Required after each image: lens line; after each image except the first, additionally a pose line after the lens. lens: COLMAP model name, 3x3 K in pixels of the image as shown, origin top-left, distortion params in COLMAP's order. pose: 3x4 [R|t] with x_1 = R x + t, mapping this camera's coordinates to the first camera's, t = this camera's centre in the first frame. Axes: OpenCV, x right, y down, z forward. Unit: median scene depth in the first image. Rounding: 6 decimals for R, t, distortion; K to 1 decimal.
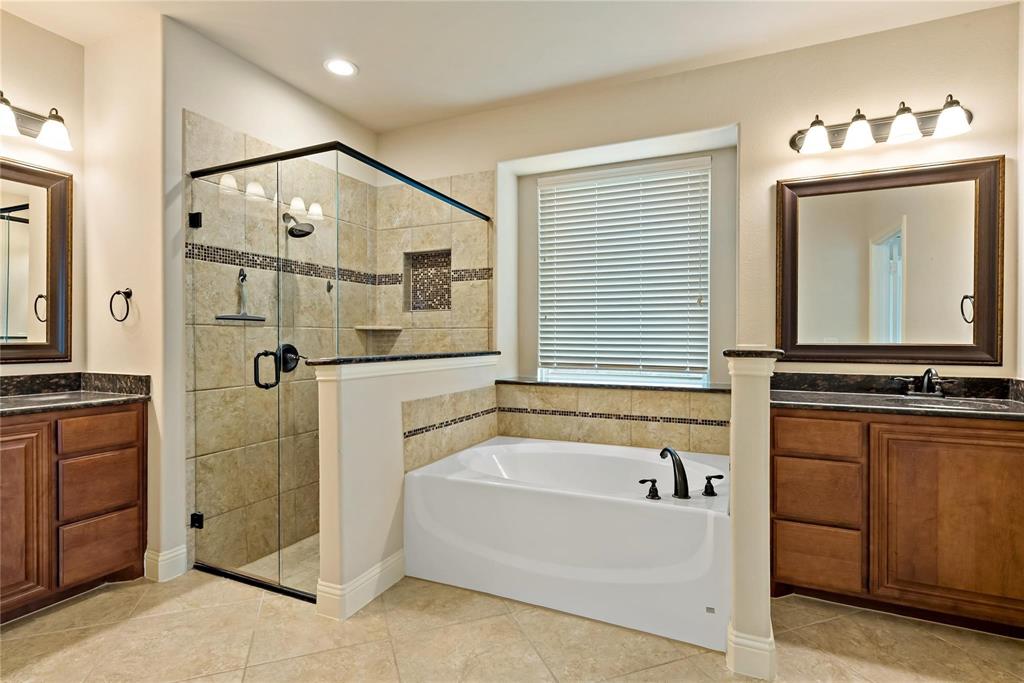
lens RADIAL K [[505.1, 0, 512.0], [0, 505.1, 341.5], [0, 0, 1]] dist [-0.002650, 0.000413]
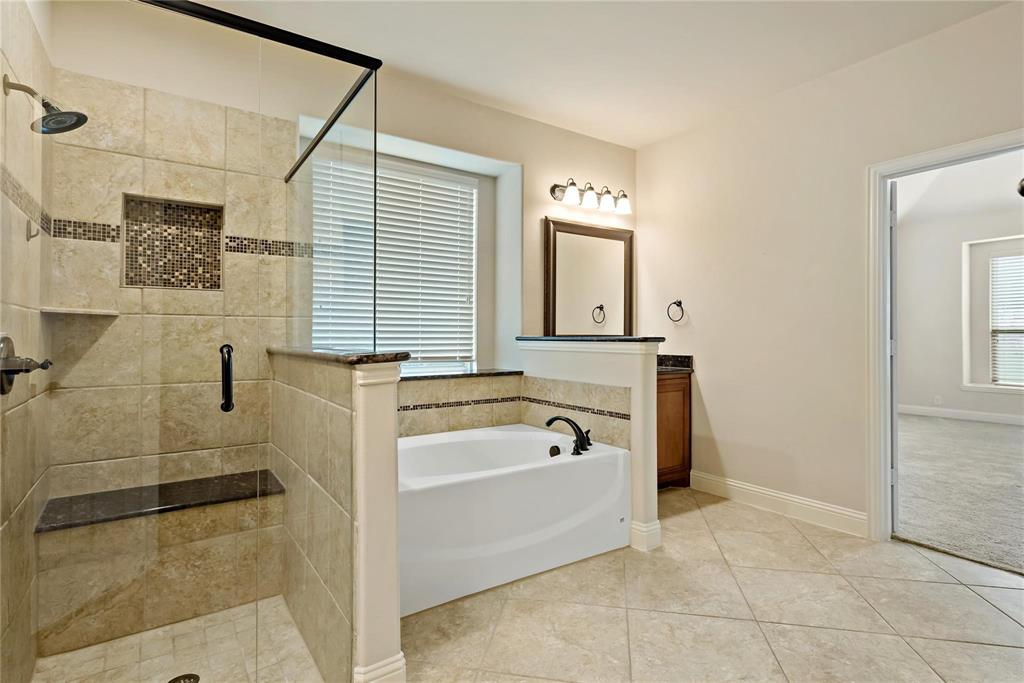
lens RADIAL K [[505.1, 0, 512.0], [0, 505.1, 341.5], [0, 0, 1]] dist [-0.002650, 0.000413]
pose [[0.527629, -0.009175, 0.849426, -0.531705], [0.007034, 0.999955, 0.006432, 0.008902], [-0.849446, 0.002581, 0.527669, 0.277681]]
